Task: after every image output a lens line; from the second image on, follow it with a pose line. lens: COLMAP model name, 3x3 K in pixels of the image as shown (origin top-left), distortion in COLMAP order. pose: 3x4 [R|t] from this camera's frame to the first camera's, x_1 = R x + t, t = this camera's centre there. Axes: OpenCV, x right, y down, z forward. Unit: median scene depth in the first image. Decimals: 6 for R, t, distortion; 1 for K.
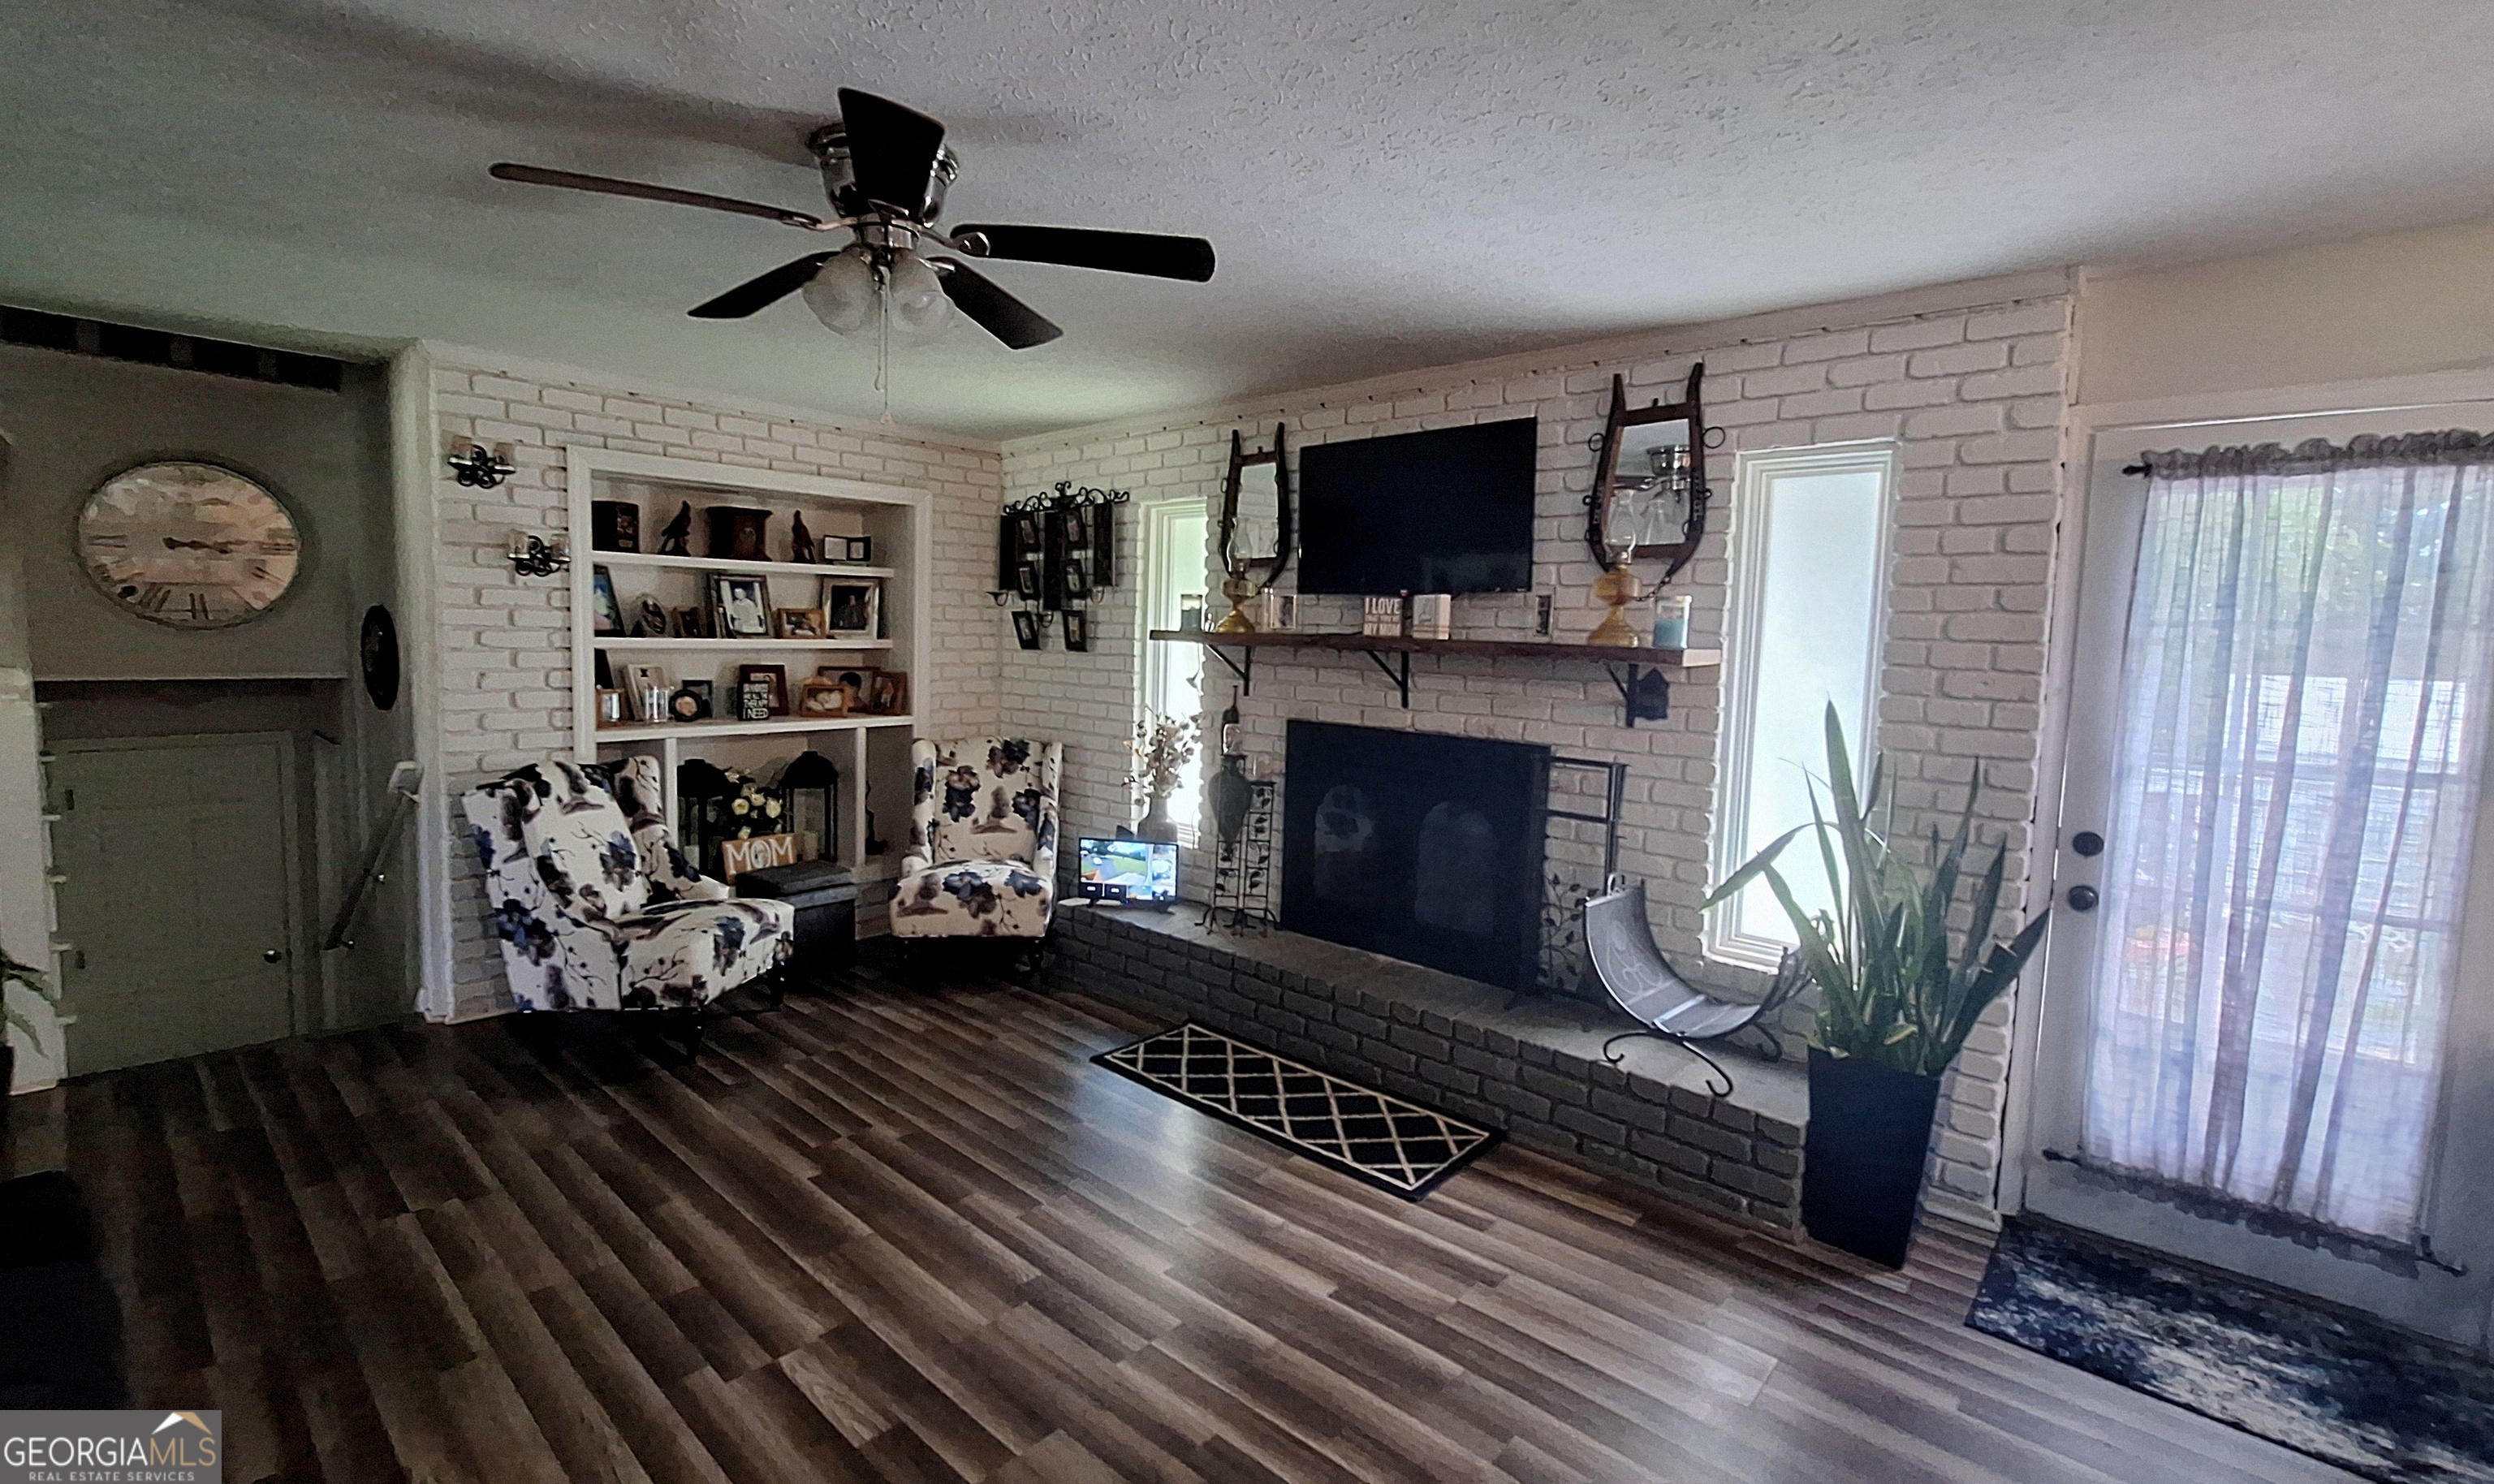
lens RADIAL K [[1029.6, 0, 1243.6], [0, 1029.6, 707.2], [0, 0, 1]] dist [0.000487, 0.000044]
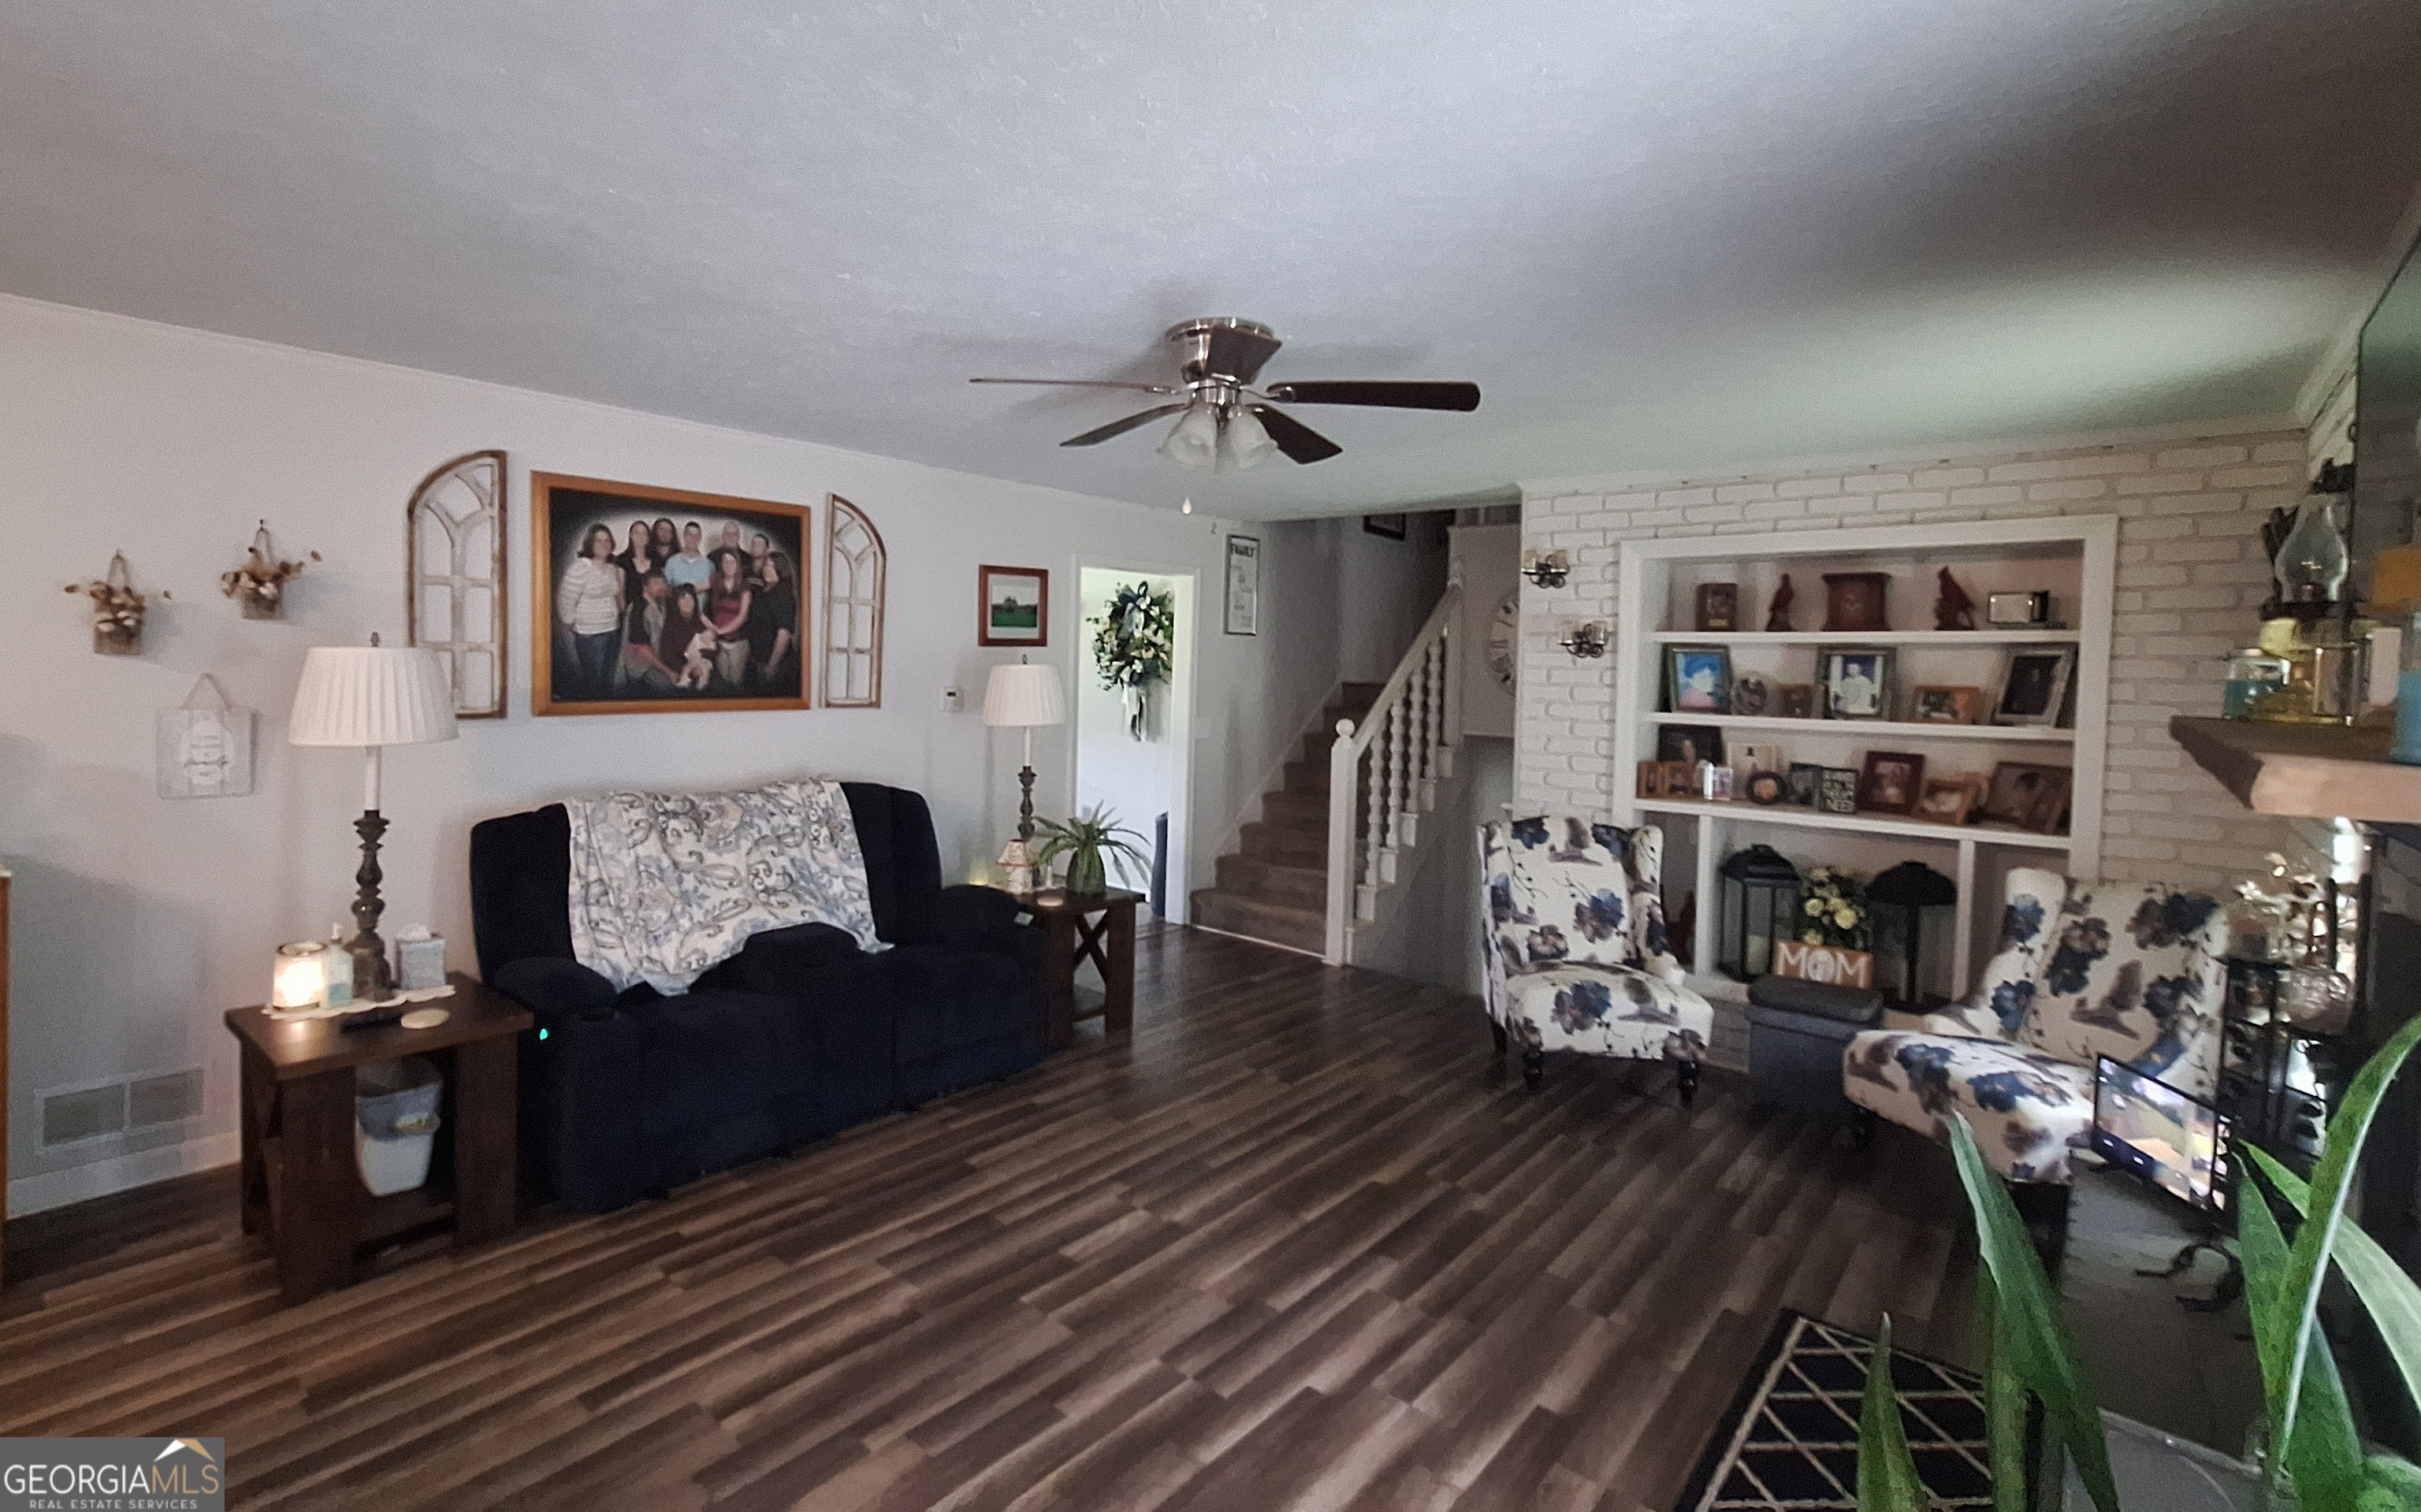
lens RADIAL K [[1179.4, 0, 1207.1], [0, 1179.4, 704.6], [0, 0, 1]] dist [-0.000325, -0.000085]
pose [[0.048025, 0.003924, -0.998838, 0.530722], [-0.100191, 0.994968, -0.000908, -0.025765], [0.993809, 0.100118, 0.048177, 0.436348]]
